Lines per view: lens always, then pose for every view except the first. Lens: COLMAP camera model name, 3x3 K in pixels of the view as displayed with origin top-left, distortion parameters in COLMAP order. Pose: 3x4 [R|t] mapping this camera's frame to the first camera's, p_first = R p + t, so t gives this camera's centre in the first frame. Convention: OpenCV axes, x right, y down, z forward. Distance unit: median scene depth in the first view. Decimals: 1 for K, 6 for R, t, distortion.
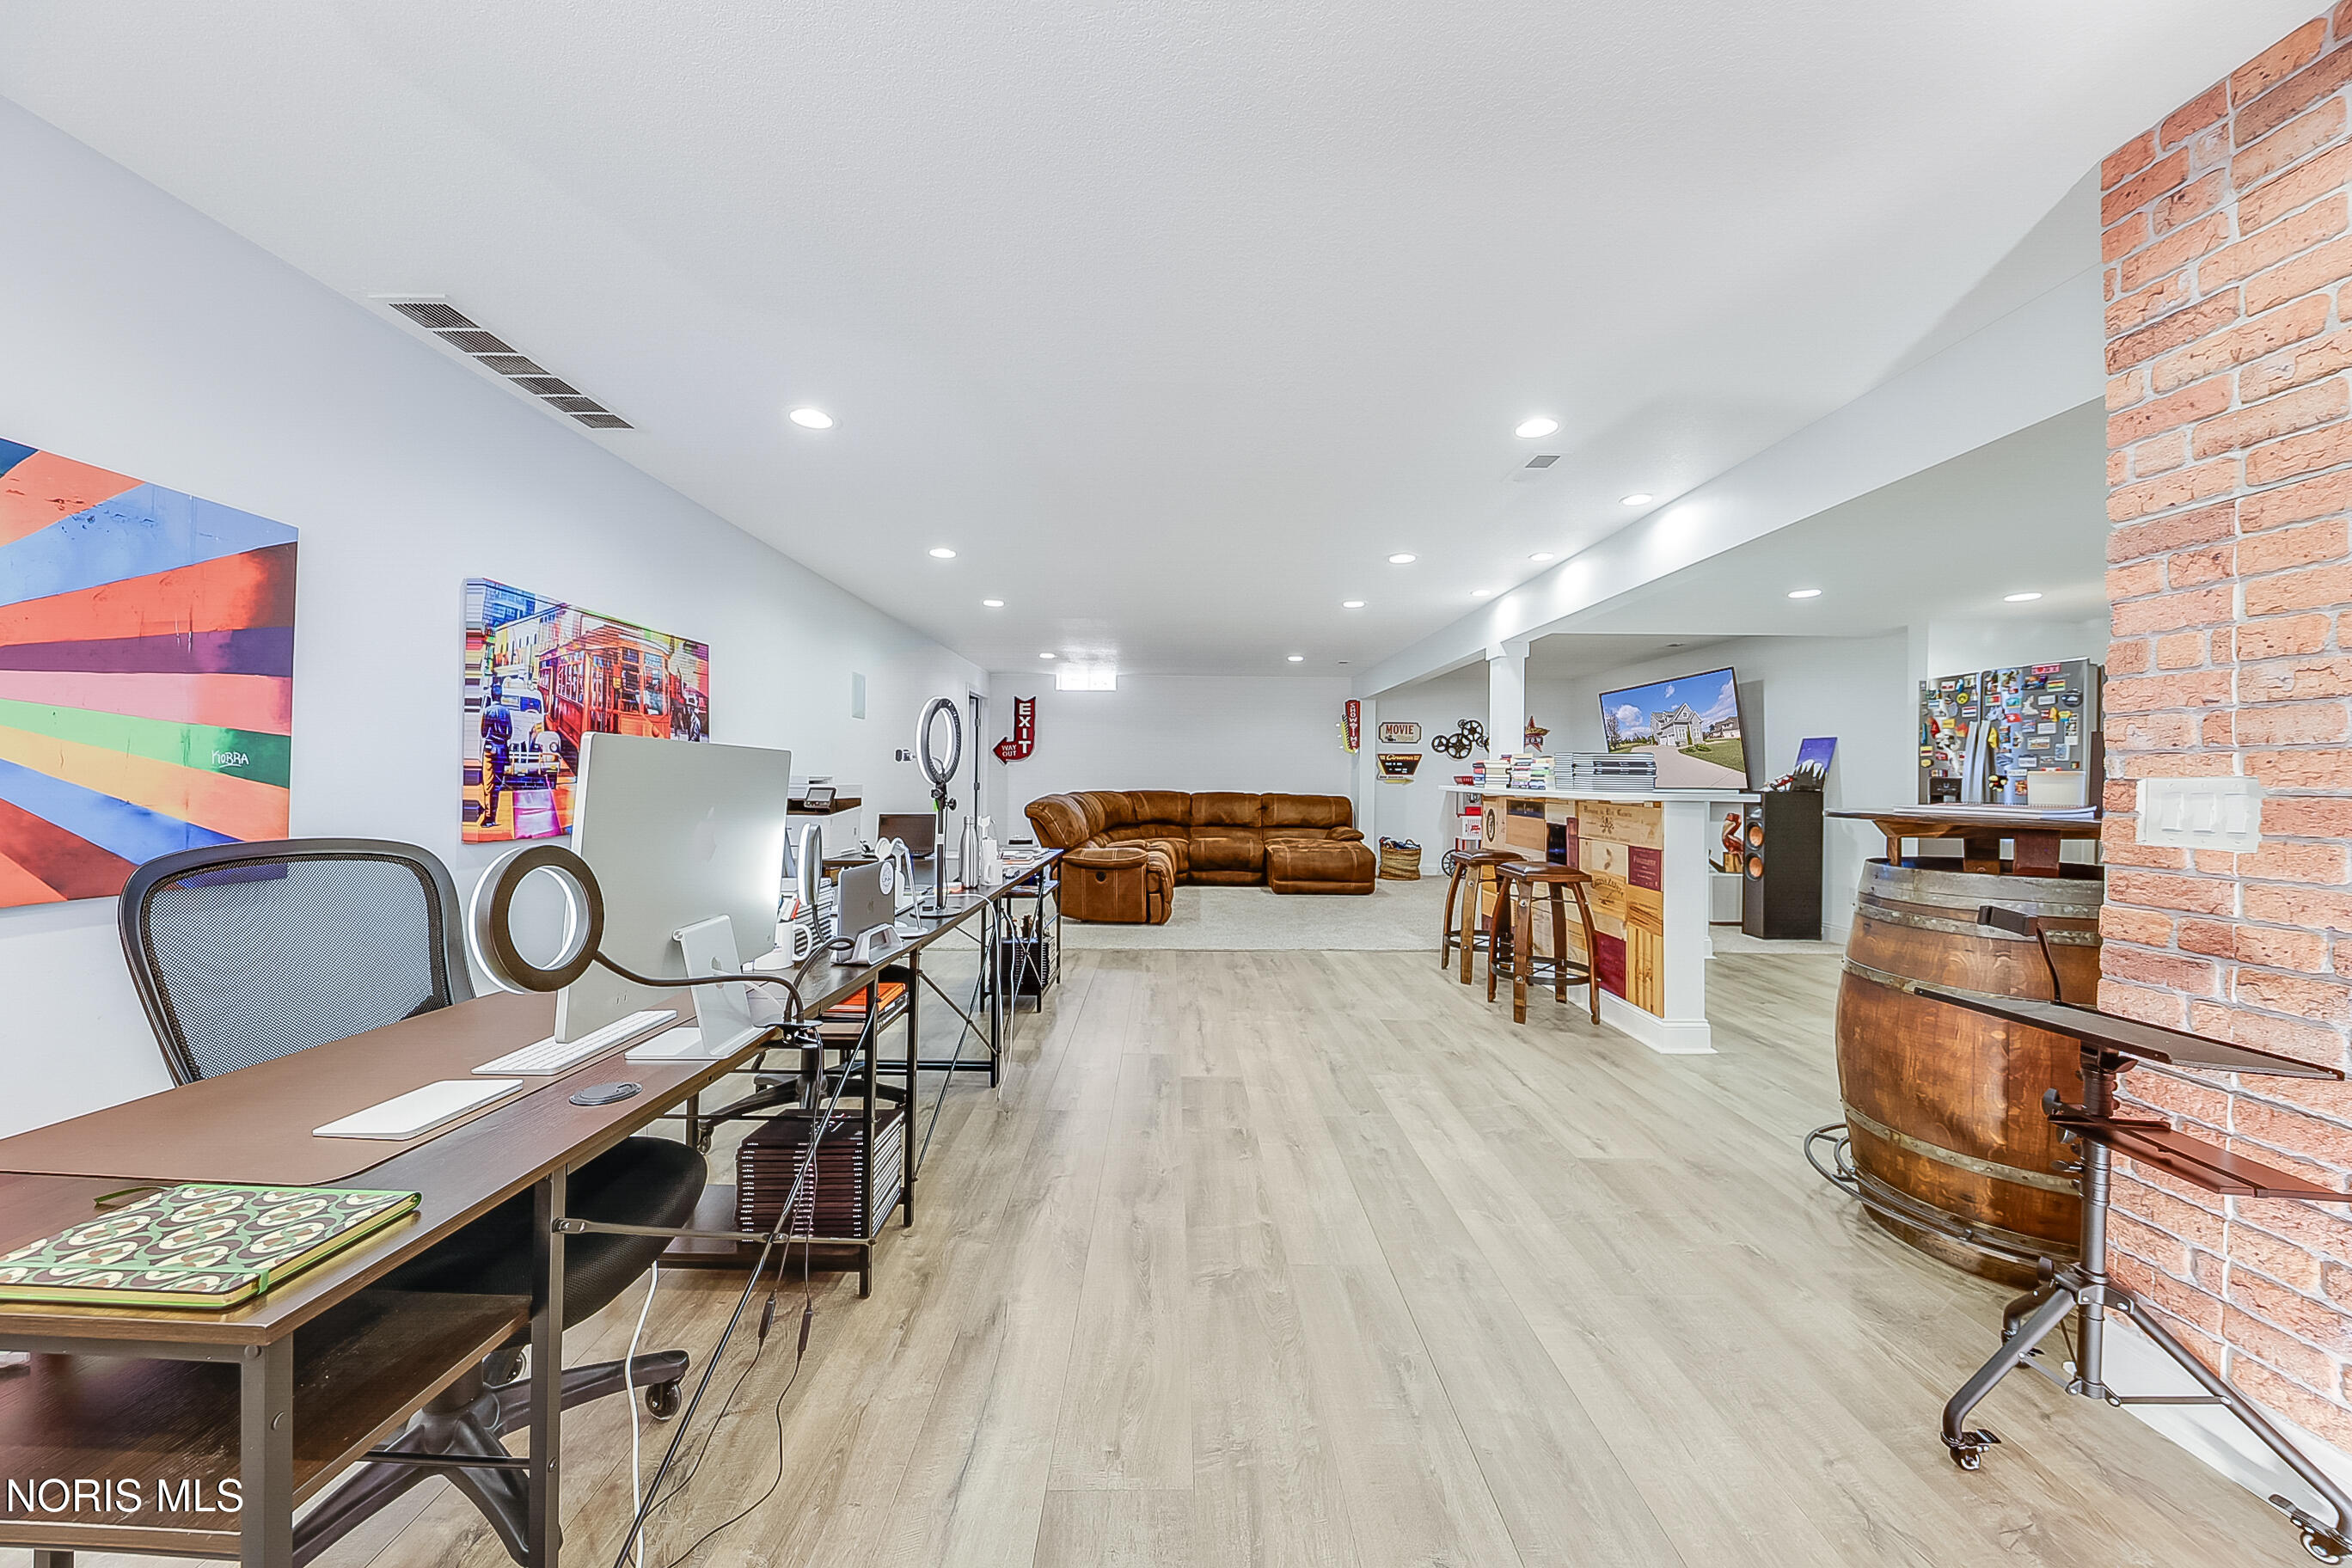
lens RADIAL K [[800.1, 0, 1184.4], [0, 800.1, 769.8], [0, 0, 1]] dist [0.017065, -0.008183]
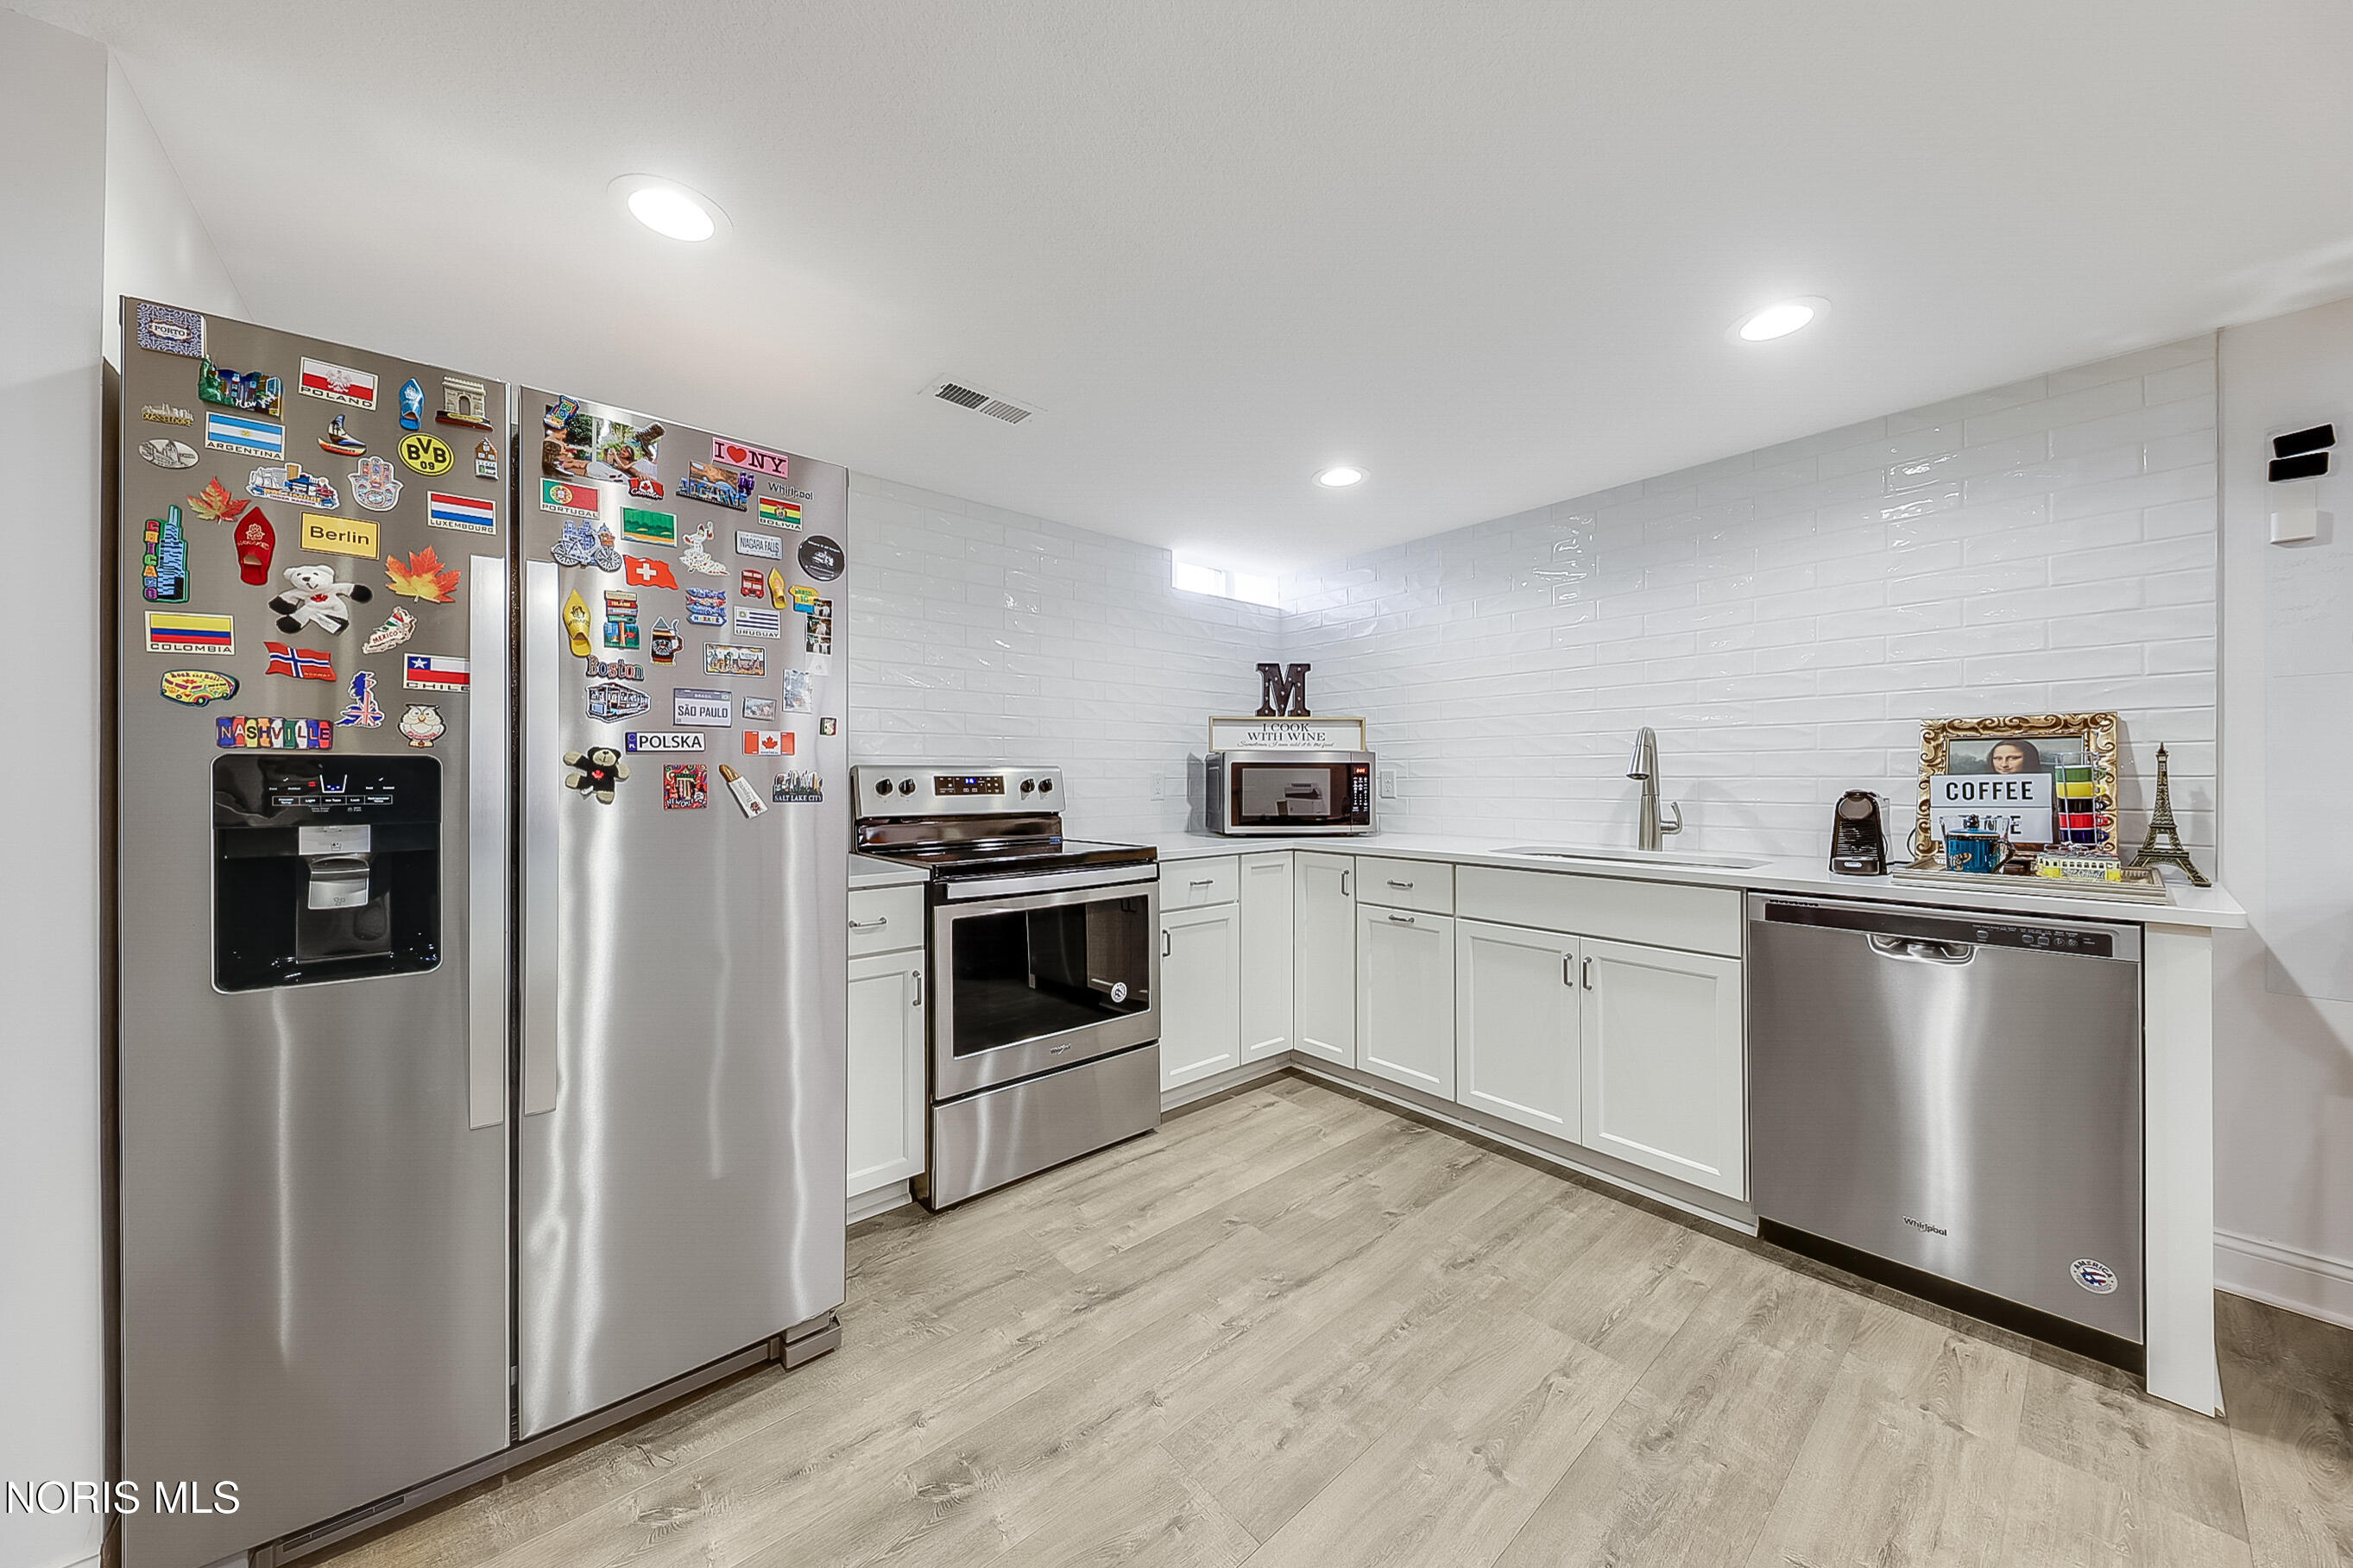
lens RADIAL K [[799.3, 0, 1176.5], [0, 799.3, 784.0], [0, 0, 1]] dist [-0.000822, -0.000071]
pose [[-0.639424, -0.014155, 0.768724, 0.885747], [-0.009273, 0.999900, 0.010699, 0.021345], [-0.768798, -0.000287, -0.639491, 1.439983]]
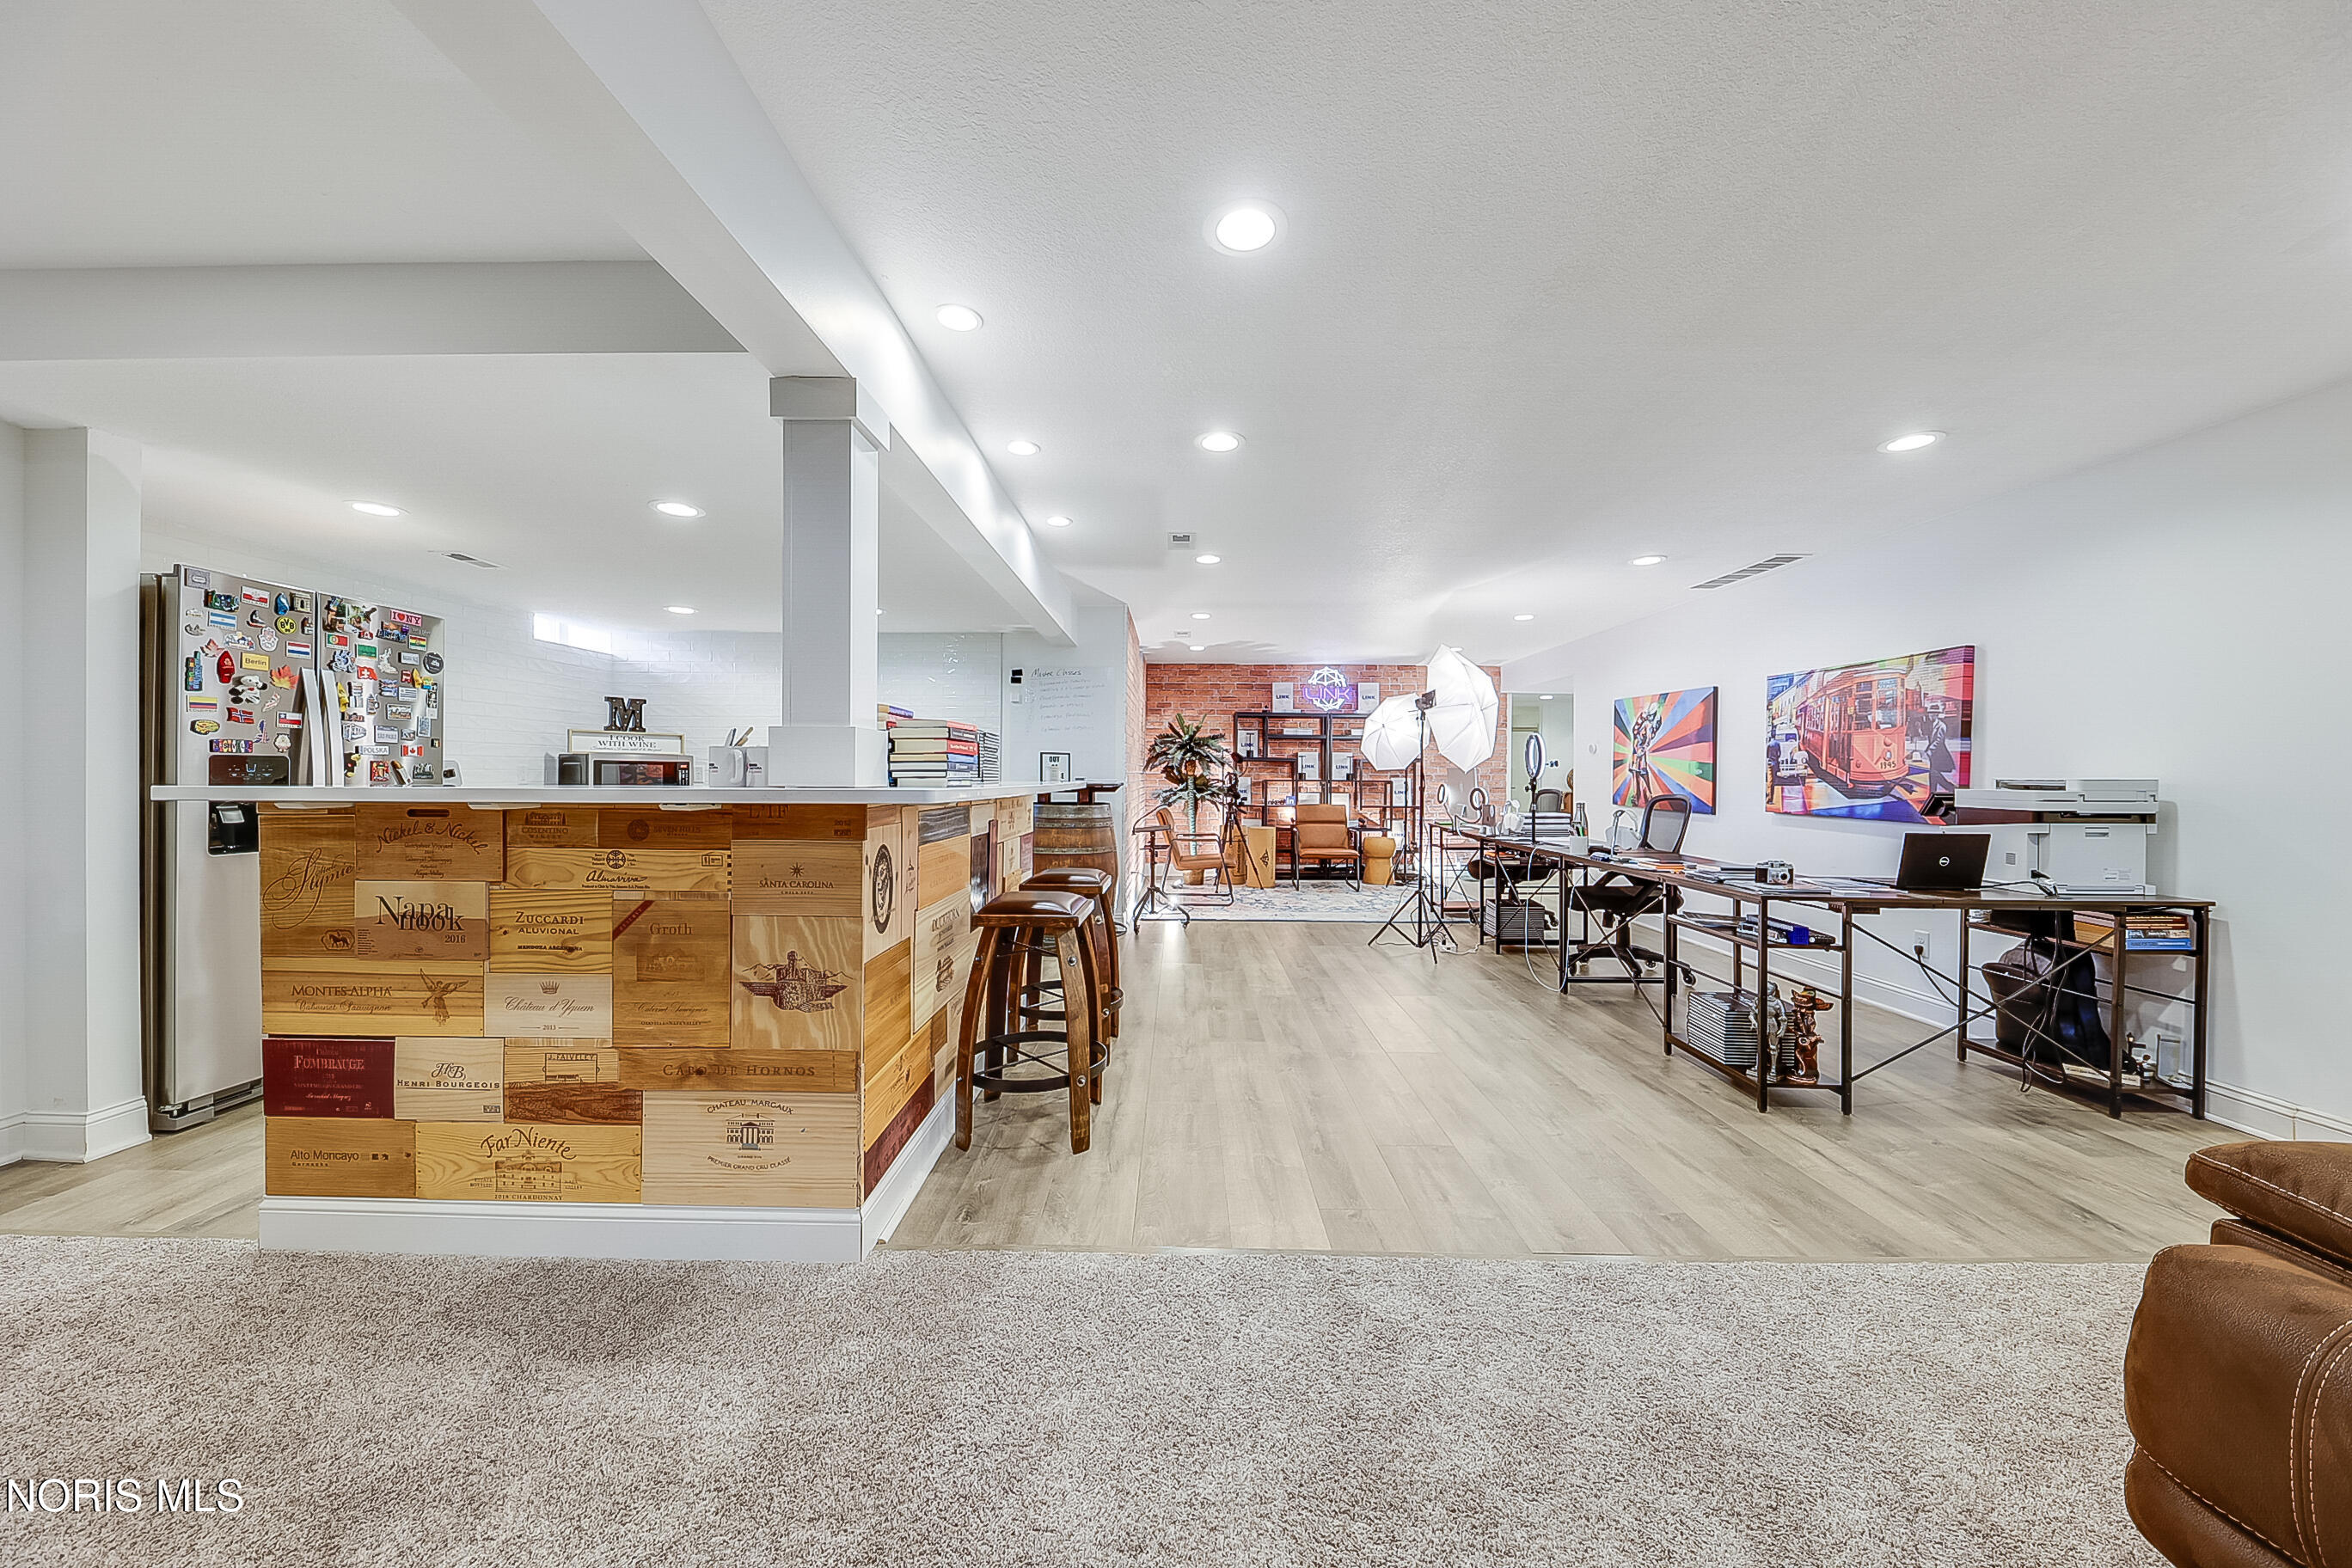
lens RADIAL K [[810.7, 0, 1176.0], [0, 810.7, 773.2], [0, 0, 1]] dist [0.003902, -0.000187]
pose [[-0.999588, -0.014858, 0.024553, 0.400851], [-0.015074, 0.999849, -0.008664, 0.027571], [-0.024421, -0.009031, -0.999661, 2.350613]]
